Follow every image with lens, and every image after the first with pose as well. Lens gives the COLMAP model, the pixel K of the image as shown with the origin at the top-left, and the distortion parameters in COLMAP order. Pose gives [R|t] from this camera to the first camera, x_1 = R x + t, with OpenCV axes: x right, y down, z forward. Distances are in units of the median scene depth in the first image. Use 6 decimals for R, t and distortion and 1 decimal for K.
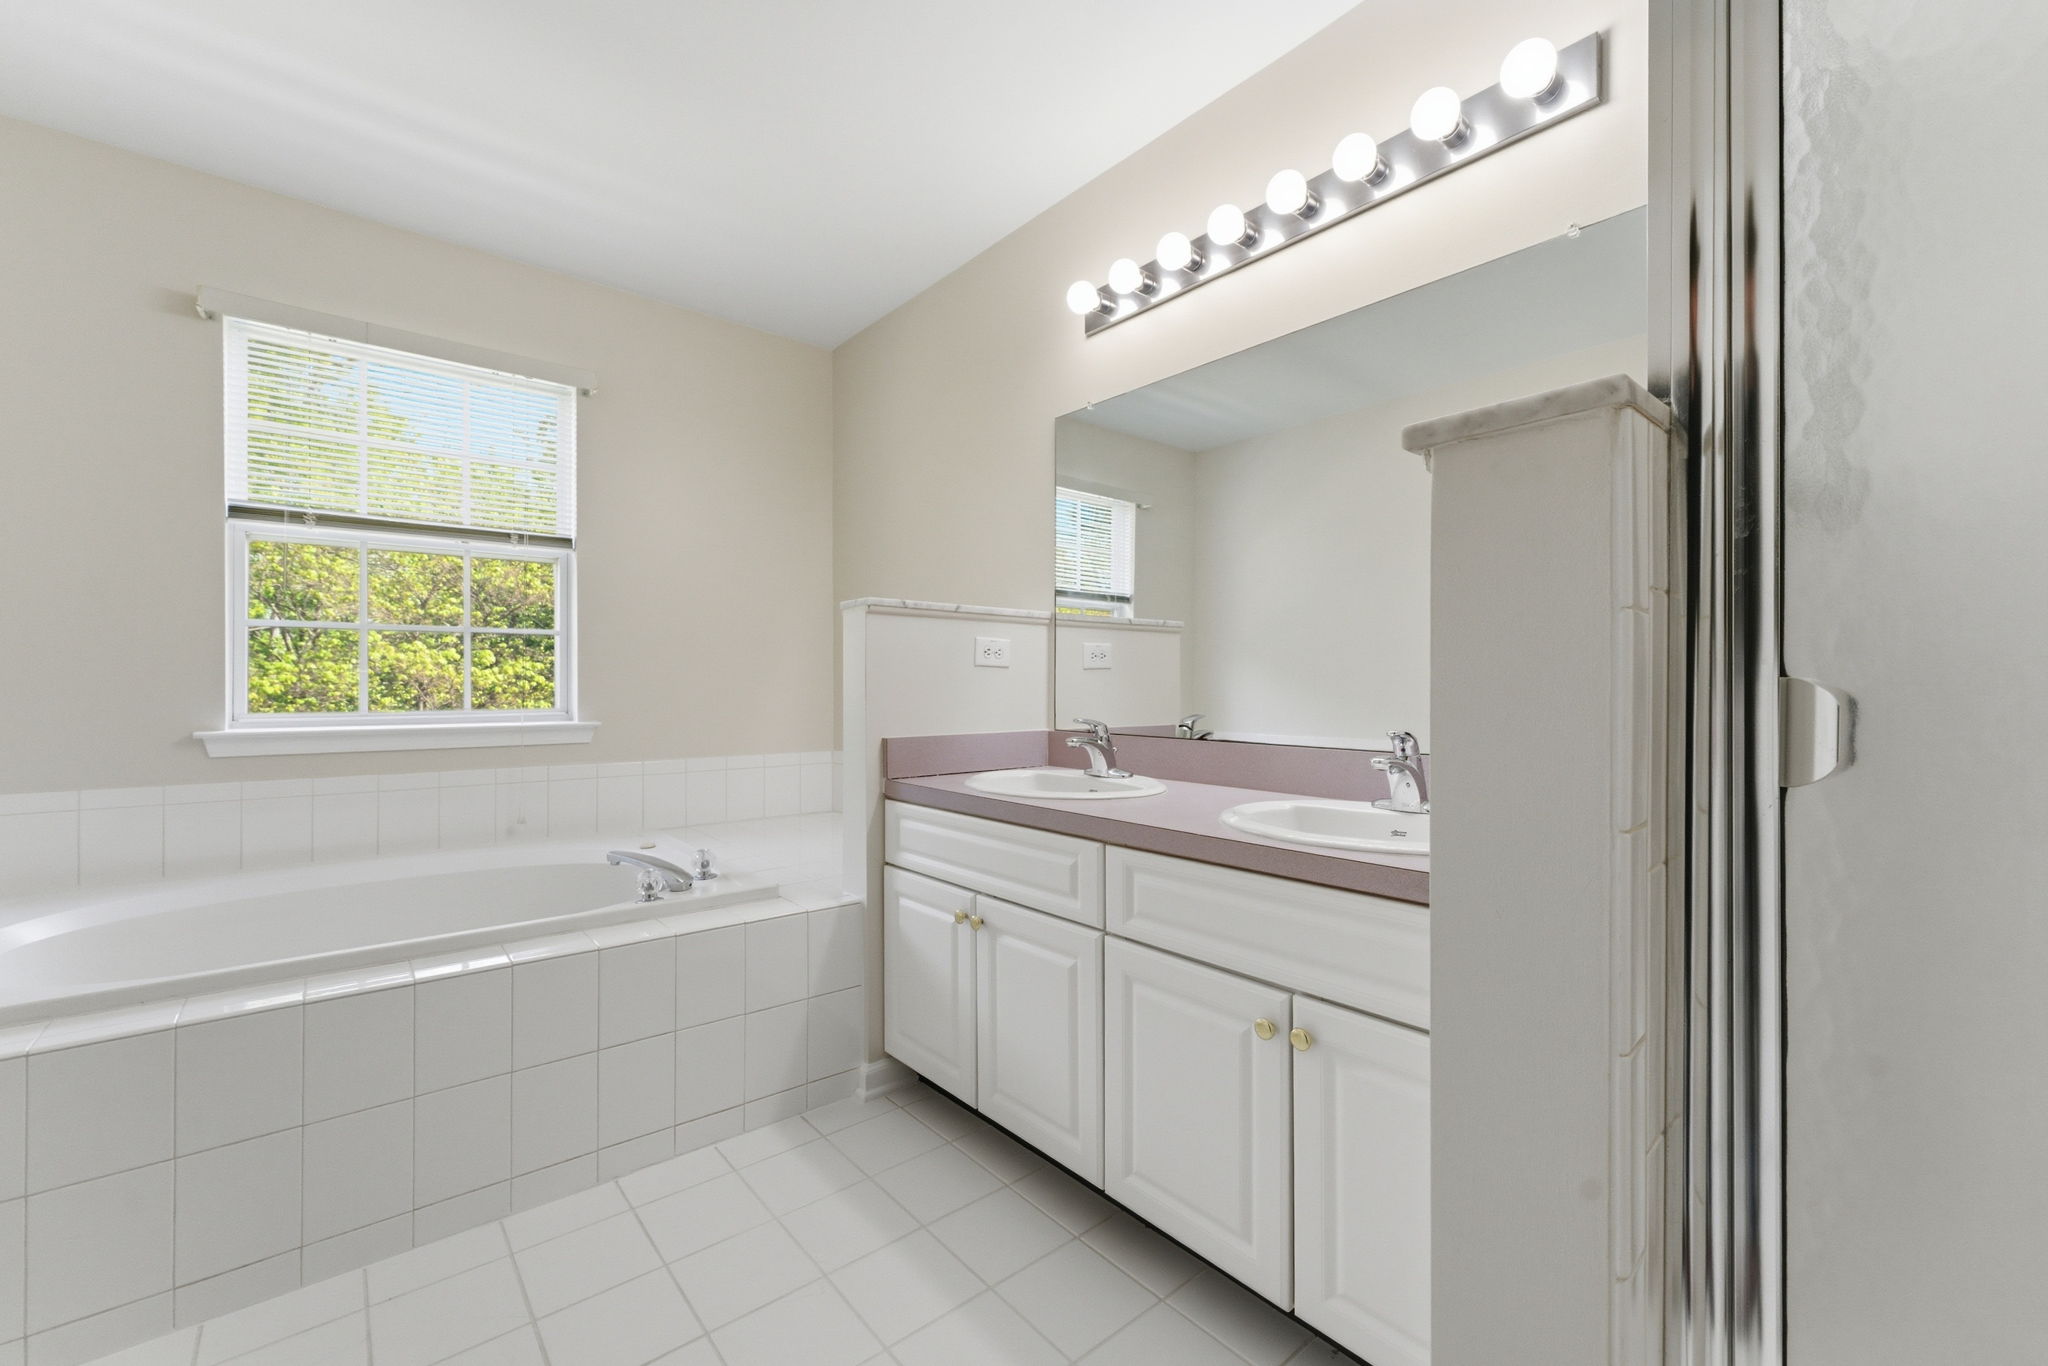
lens RADIAL K [[851.1, 0, 1019.8], [0, 851.1, 716.8], [0, 0, 1]] dist [-0.000346, 0.000088]
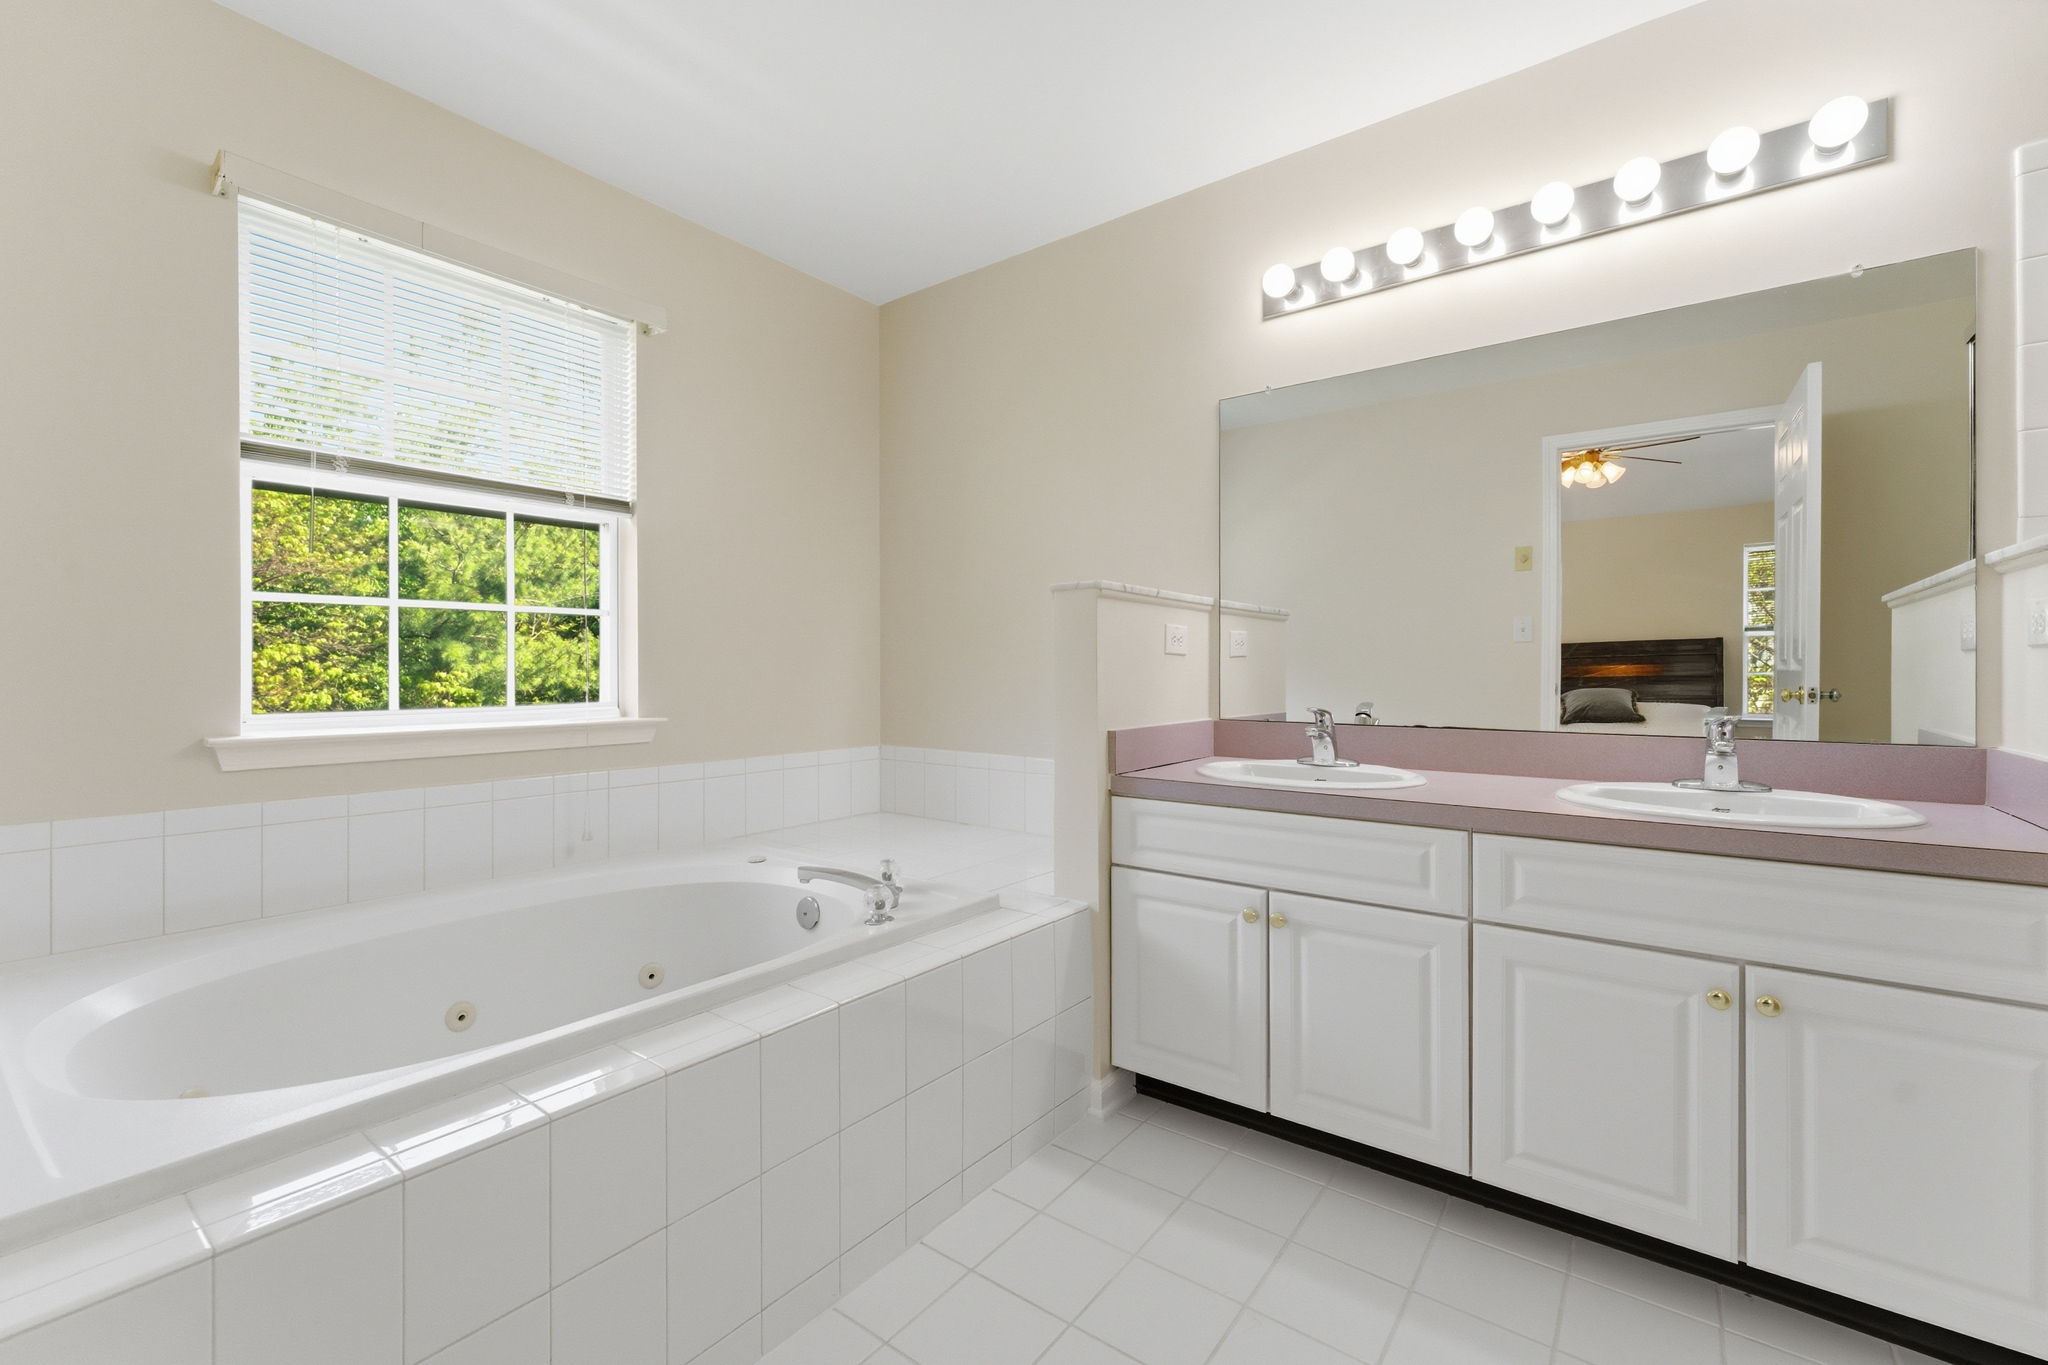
lens RADIAL K [[881.4, 0, 1023.3], [0, 881.4, 703.9], [0, 0, 1]] dist [-0.003083, -0.000254]
pose [[0.973950, -0.009964, 0.226545, -0.470156], [0.010177, 0.999948, 0.000228, -0.005726], [-0.226535, 0.002083, 0.974001, 0.077826]]
